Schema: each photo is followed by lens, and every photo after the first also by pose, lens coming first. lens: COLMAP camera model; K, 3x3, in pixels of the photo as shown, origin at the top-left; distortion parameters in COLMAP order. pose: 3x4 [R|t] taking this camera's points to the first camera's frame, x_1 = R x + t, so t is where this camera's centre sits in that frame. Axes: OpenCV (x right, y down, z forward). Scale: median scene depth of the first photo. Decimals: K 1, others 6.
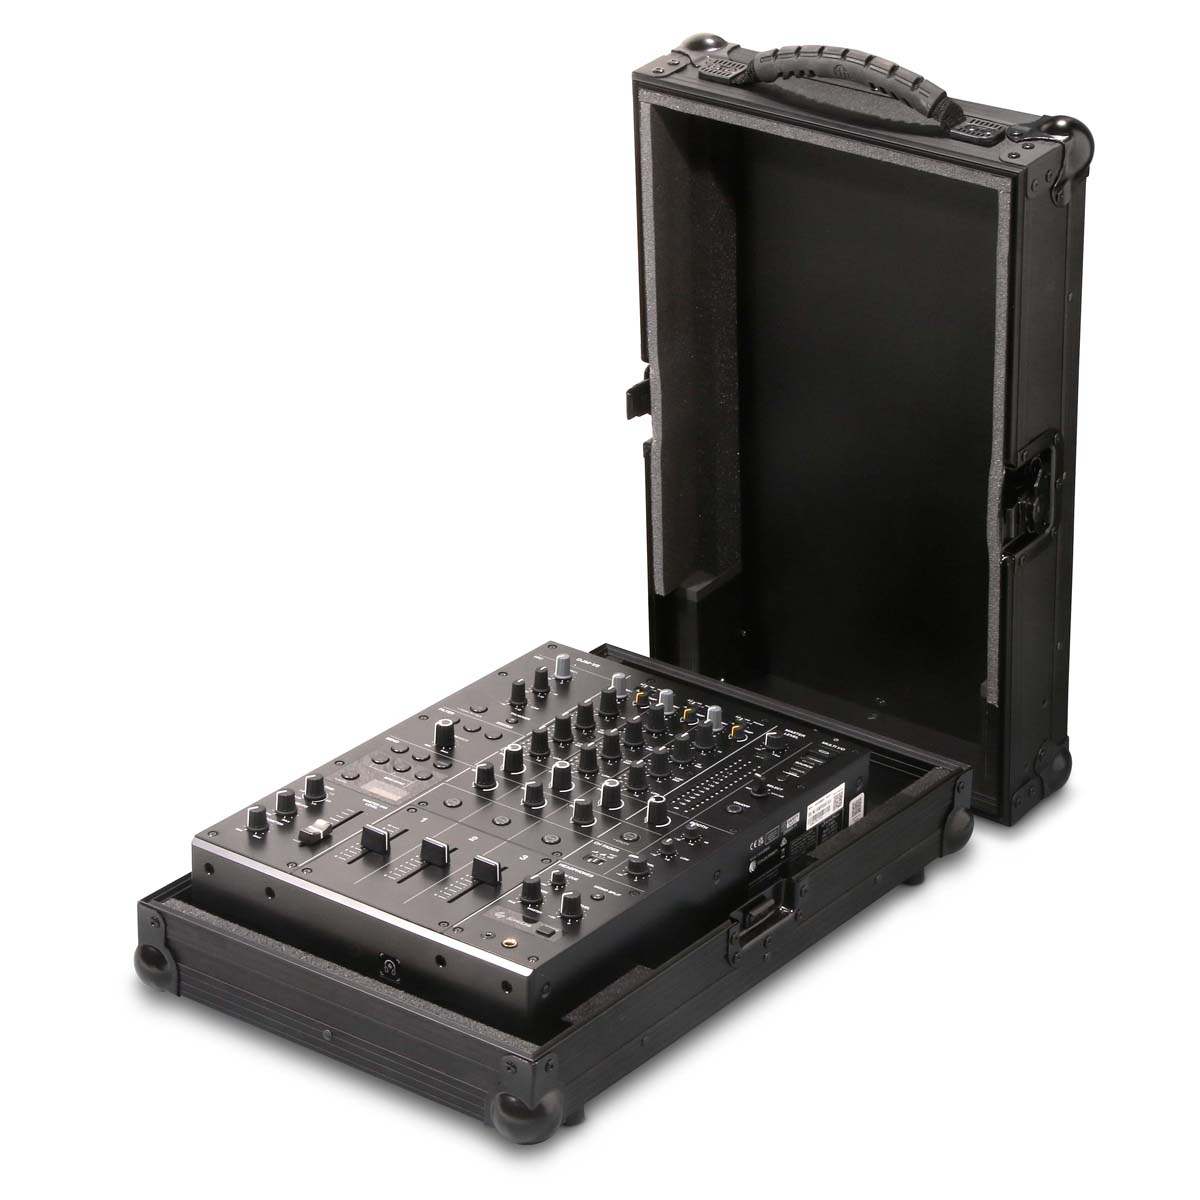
lens RADIAL K [[3870.2, 0, 600.0], [0, 3870.2, 600.0], [0, 0, 1]] dist [0.311622, -1.281521]
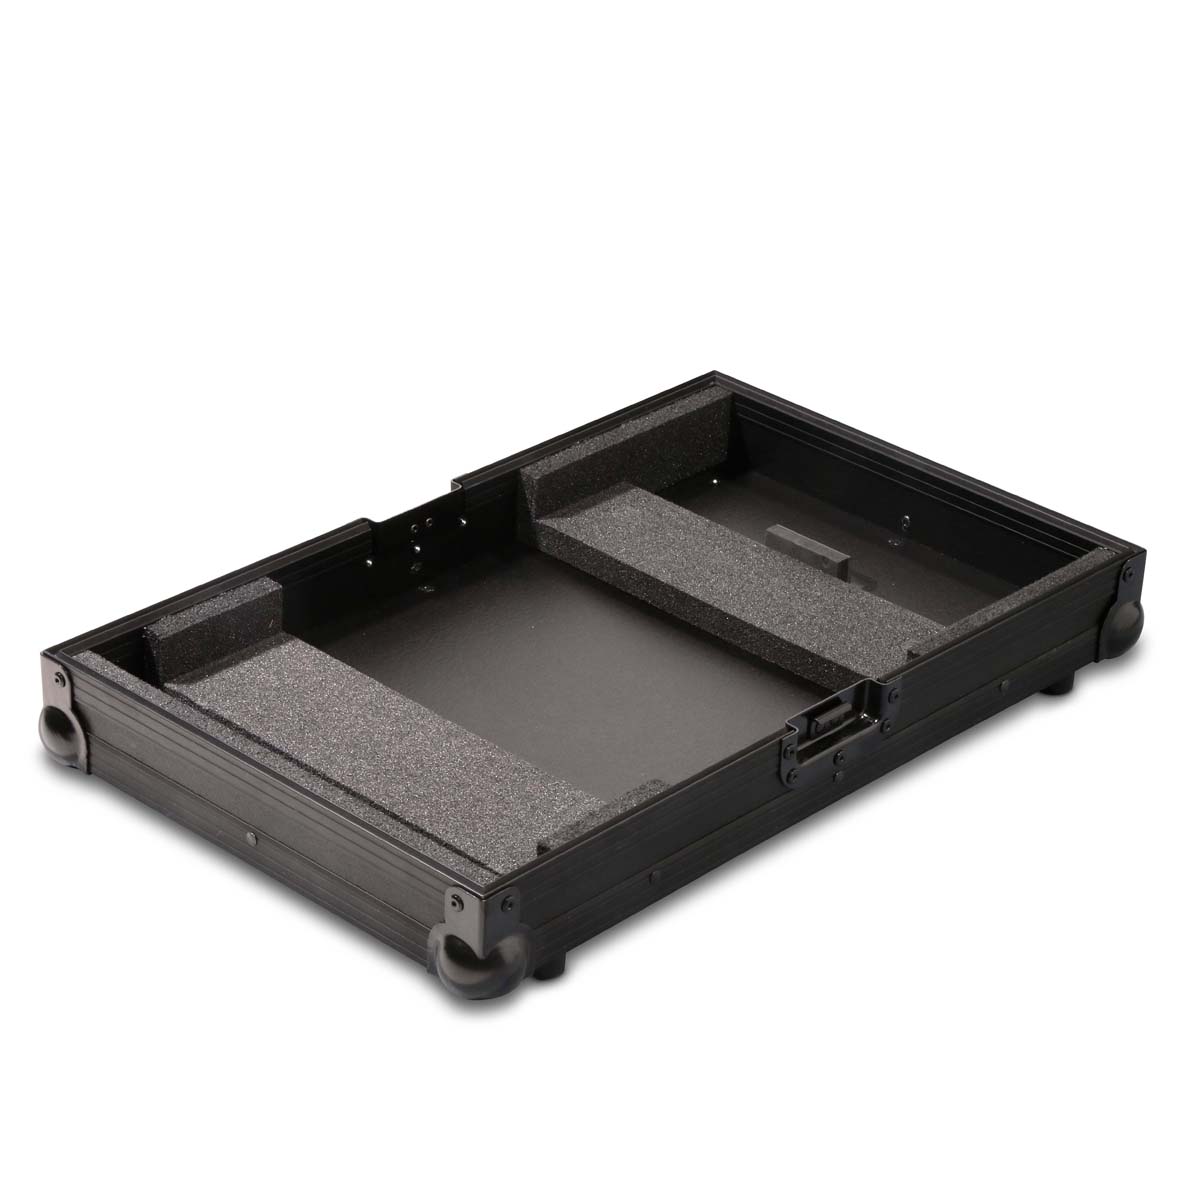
lens RADIAL K [[3587.4, 0, 597.9], [0, 3587.4, 682.2], [0, 0, 1]] dist [0.436032, 0.178832]
pose [[0.992070, 0.066033, -0.106946, 0.066051], [-0.056757, 0.994540, 0.087568, 0.011714], [0.112145, -0.080804, 0.990401, 0.260966]]
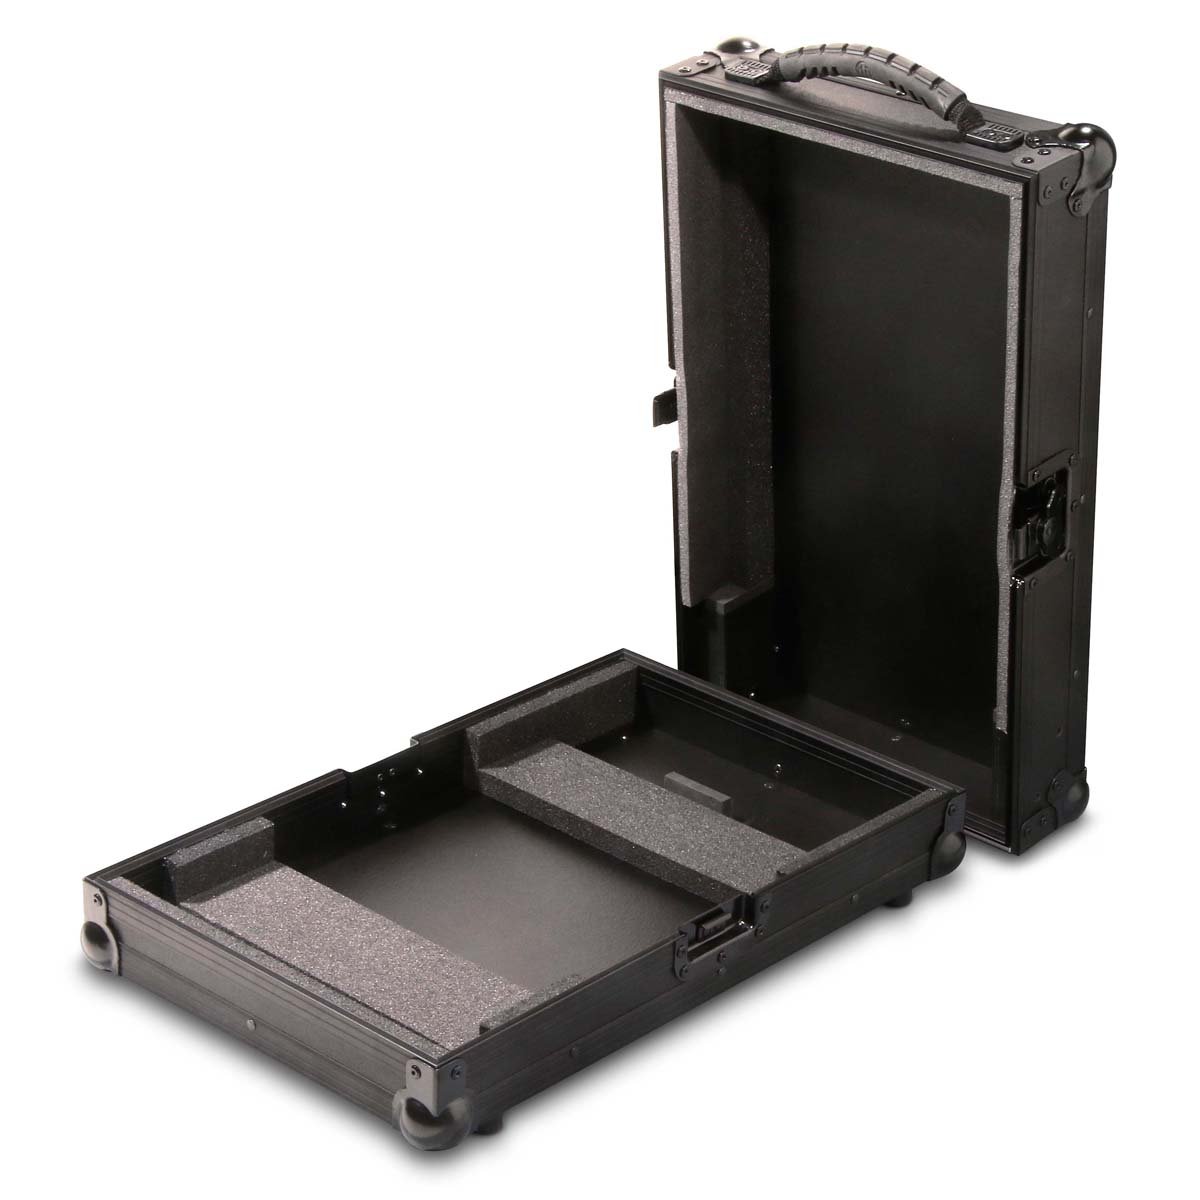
lens RADIAL K [[3266.2, 0, 601.8], [0, 3266.2, 664.9], [0, 0, 1]] dist [0.121097, 1.624361]
pose [[0.994355, 0.050453, -0.093343, 0.079744], [-0.050061, 0.998725, 0.006533, 0.010463], [0.093553, -0.001824, 0.995613, 0.168436]]
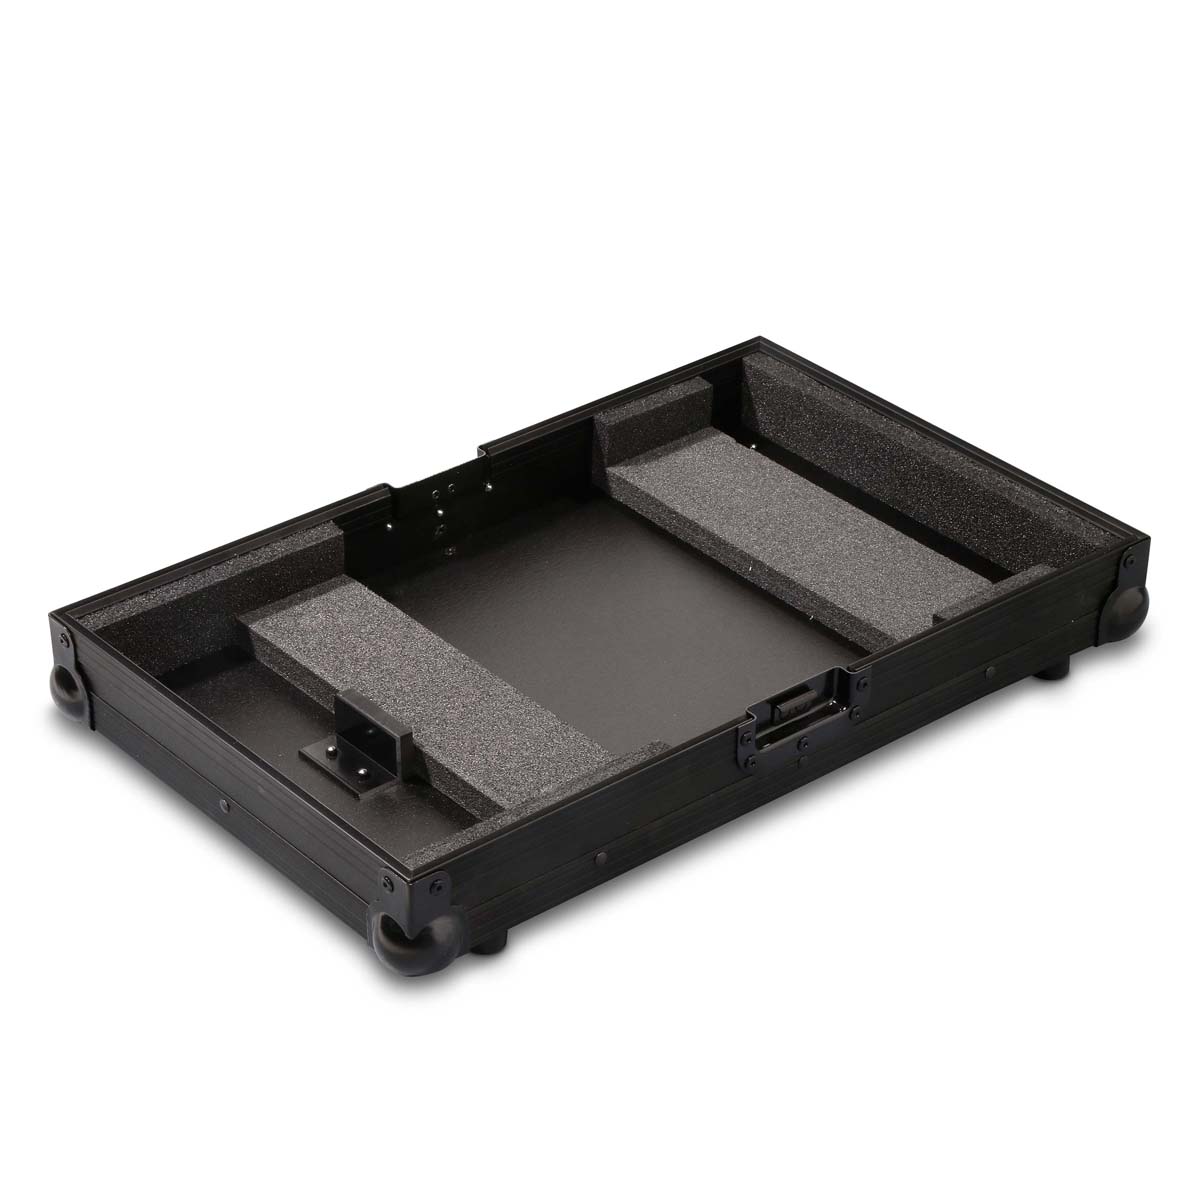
lens RADIAL K [[3587.4, 0, 597.9], [0, 3587.4, 682.2], [0, 0, 1]] dist [0.436032, 0.178832]
pose [[0.971305, 0.106996, -0.212409, 0.146447], [-0.076668, 0.986276, 0.146227, -0.027248], [0.225140, -0.125746, 0.966178, 0.256366]]
